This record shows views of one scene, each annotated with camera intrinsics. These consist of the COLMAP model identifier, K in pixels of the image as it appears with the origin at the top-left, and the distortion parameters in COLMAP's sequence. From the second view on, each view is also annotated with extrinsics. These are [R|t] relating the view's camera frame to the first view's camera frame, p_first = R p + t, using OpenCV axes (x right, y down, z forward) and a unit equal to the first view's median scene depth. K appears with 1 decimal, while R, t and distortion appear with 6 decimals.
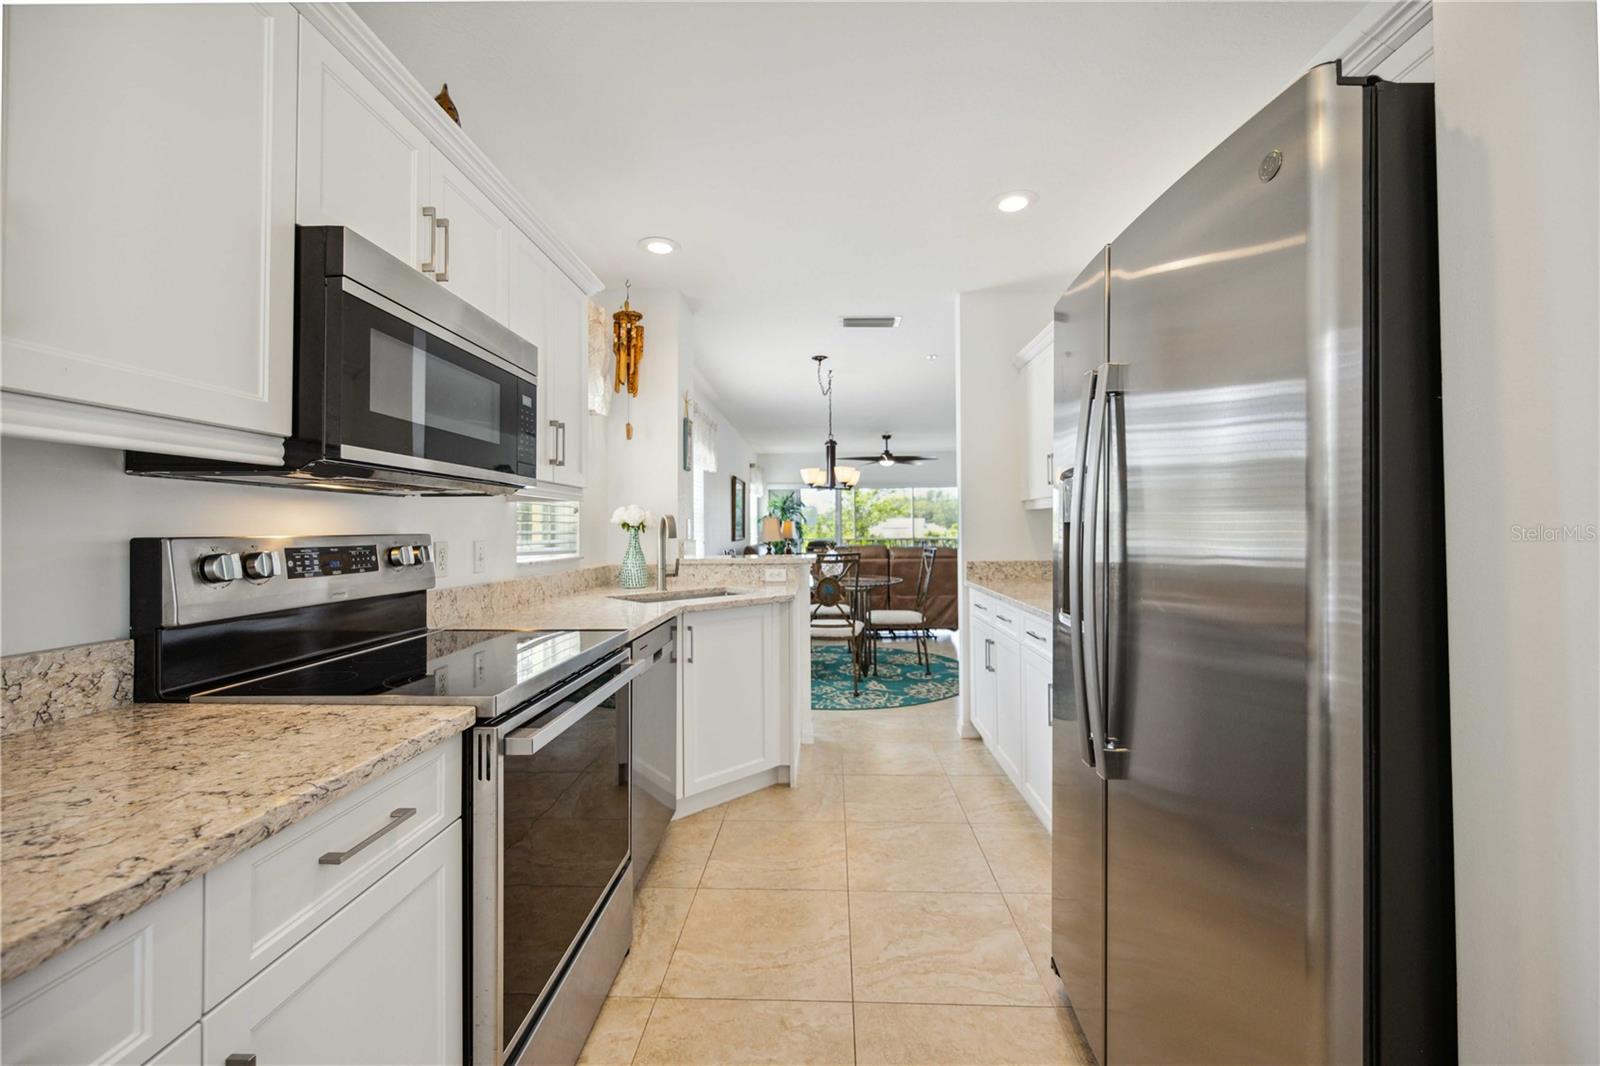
lens RADIAL K [[642.3, 0, 803.2], [0, 642.3, 521.0], [0, 0, 1]] dist [-0.001025, 0.000092]
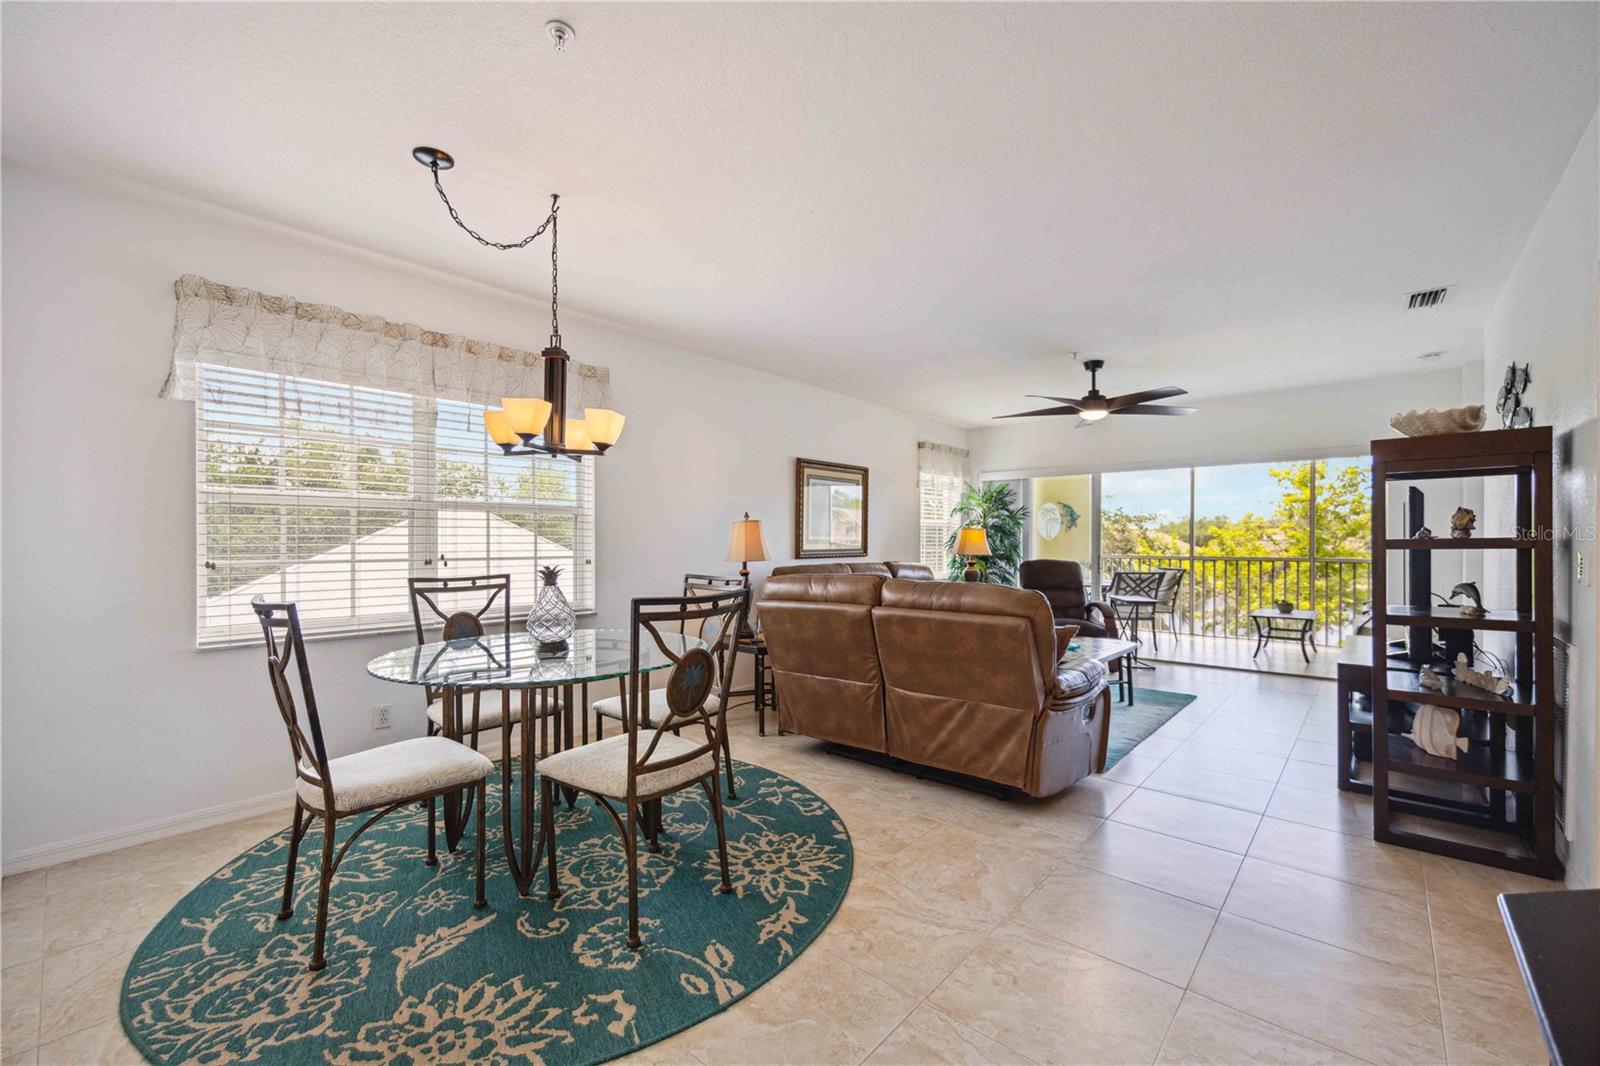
lens RADIAL K [[654.7, 0, 806.1], [0, 654.7, 542.5], [0, 0, 1]] dist [0.001160, 0.000005]
pose [[0.779201, 0.009136, -0.626708, 1.050913], [0.002464, 0.999841, 0.017638, 0.012448], [0.626770, -0.015288, 0.779055, 1.631892]]
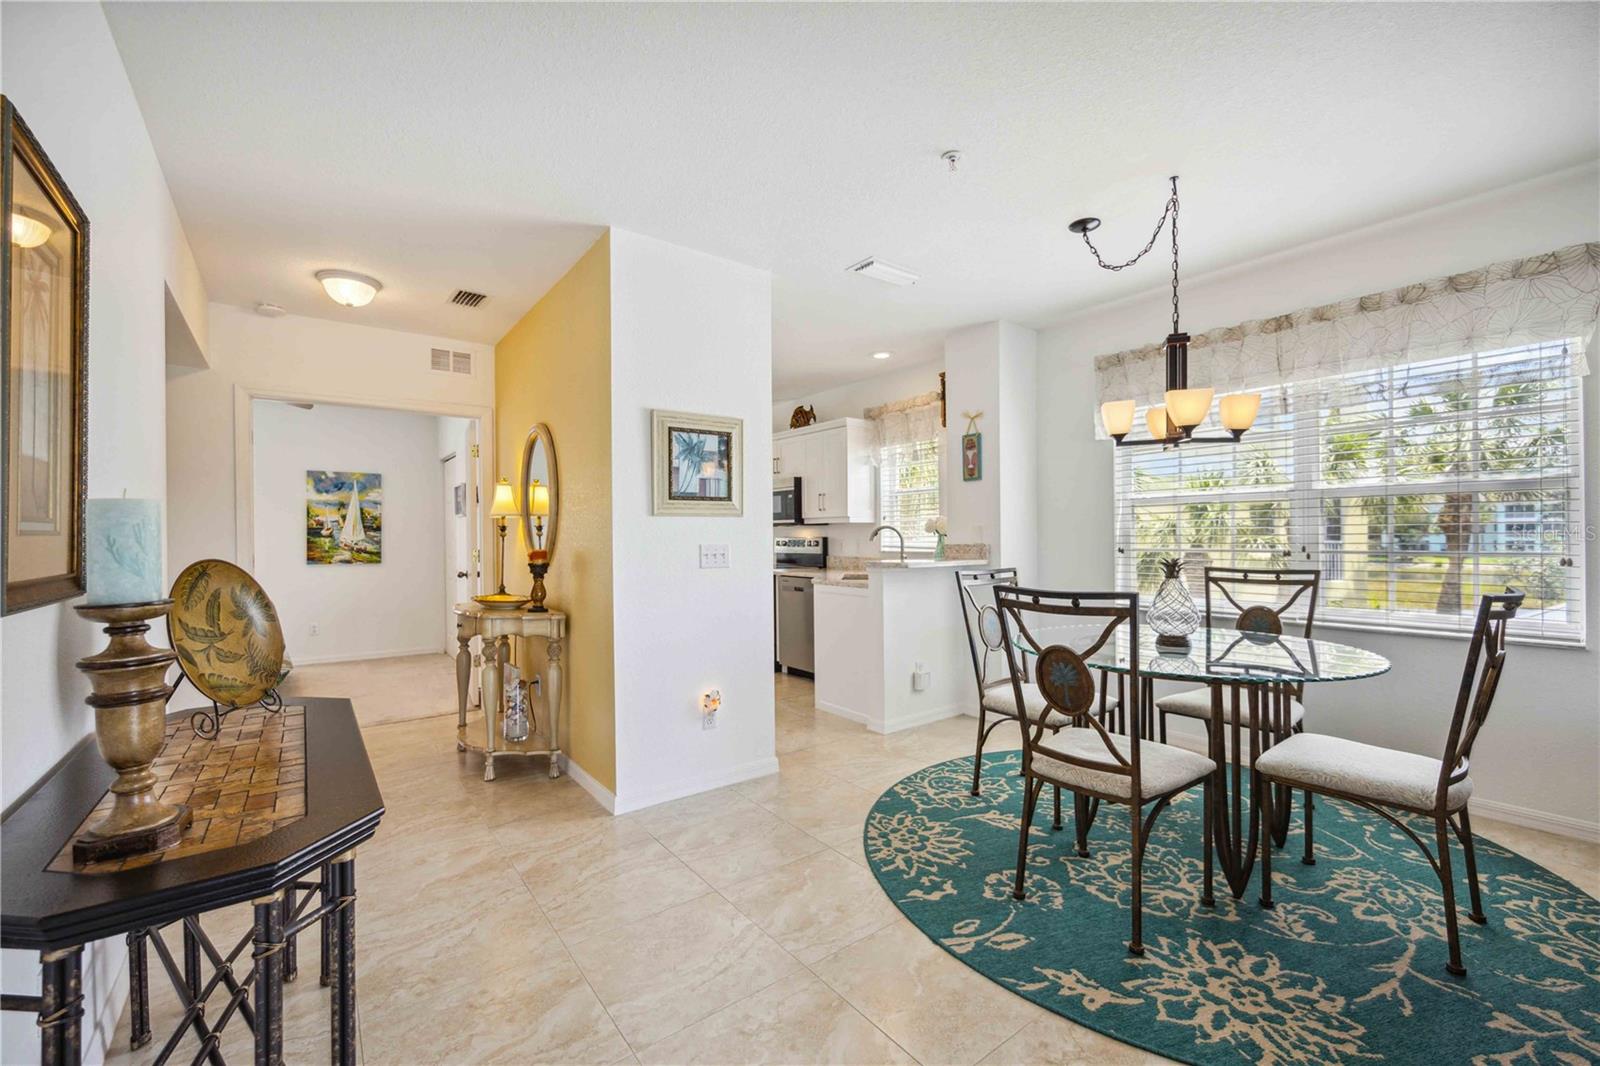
lens RADIAL K [[658.8, 0, 803.8], [0, 658.8, 537.2], [0, 0, 1]] dist [-0.001018, 0.000282]
pose [[-0.771700, 0.014792, -0.635815, 1.174063], [0.023349, 0.999714, -0.005081, 0.026371], [0.635558, -0.018766, -0.771825, 2.602343]]
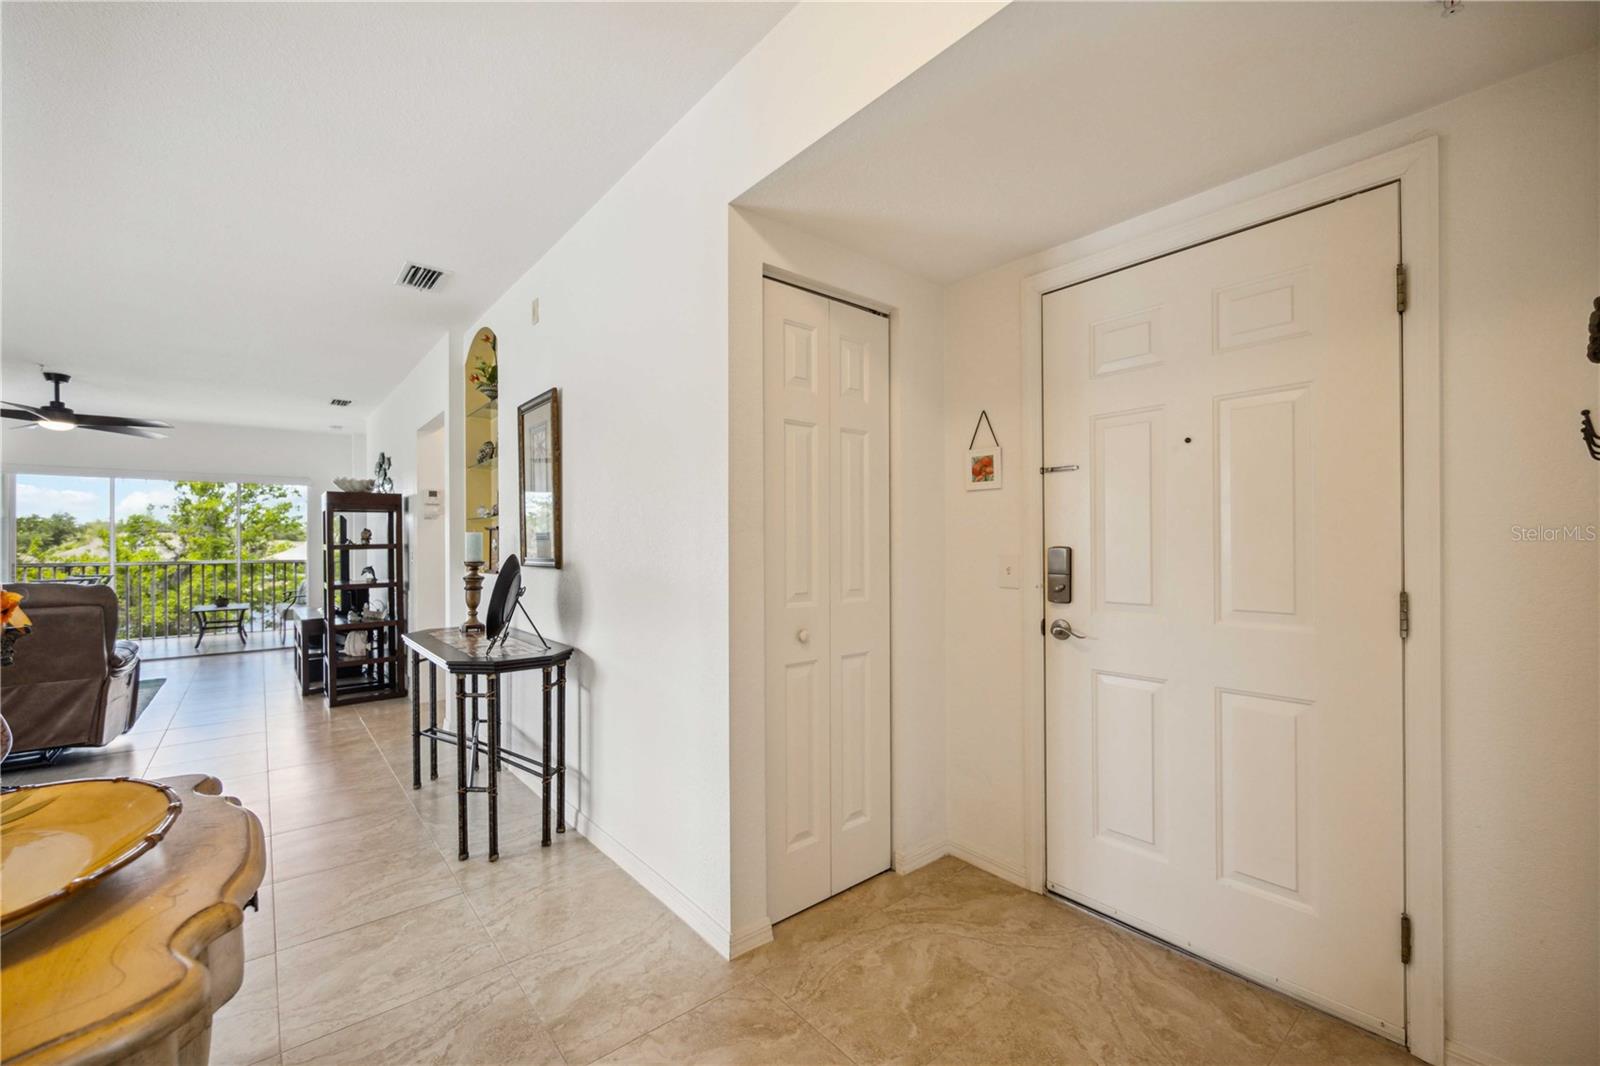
lens RADIAL K [[653.8, 0, 801.2], [0, 653.8, 536.5], [0, 0, 1]] dist [-0.001412, -0.000112]
pose [[0.738616, 0.008693, 0.674071, 0.832251], [-0.008315, 0.999958, -0.003784, -0.000372], [-0.674076, -0.002811, 0.738657, 0.642986]]
